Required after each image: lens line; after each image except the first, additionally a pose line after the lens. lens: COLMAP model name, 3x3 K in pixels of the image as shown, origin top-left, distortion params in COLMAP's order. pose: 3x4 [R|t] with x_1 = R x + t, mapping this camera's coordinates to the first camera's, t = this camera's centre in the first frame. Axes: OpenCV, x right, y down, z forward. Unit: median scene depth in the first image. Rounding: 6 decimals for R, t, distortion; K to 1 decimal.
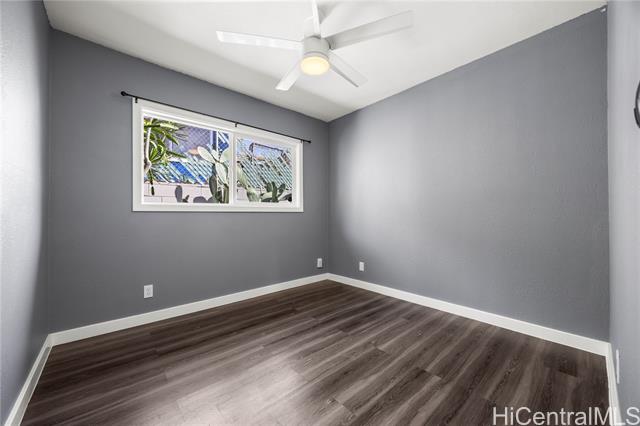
lens RADIAL K [[247.9, 0, 317.9], [0, 247.9, 213.8], [0, 0, 1]] dist [-0.002277, 0.000190]
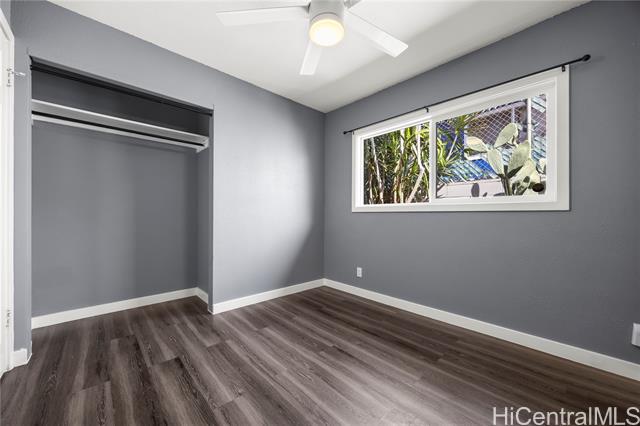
lens RADIAL K [[247.9, 0, 322.0], [0, 247.9, 215.5], [0, 0, 1]] dist [-0.002277, 0.000190]
pose [[0.020626, 0.006393, -0.999767, 0.532306], [-0.000100, 0.999980, 0.006393, -0.000442], [0.999787, -0.000032, 0.020626, 0.637764]]
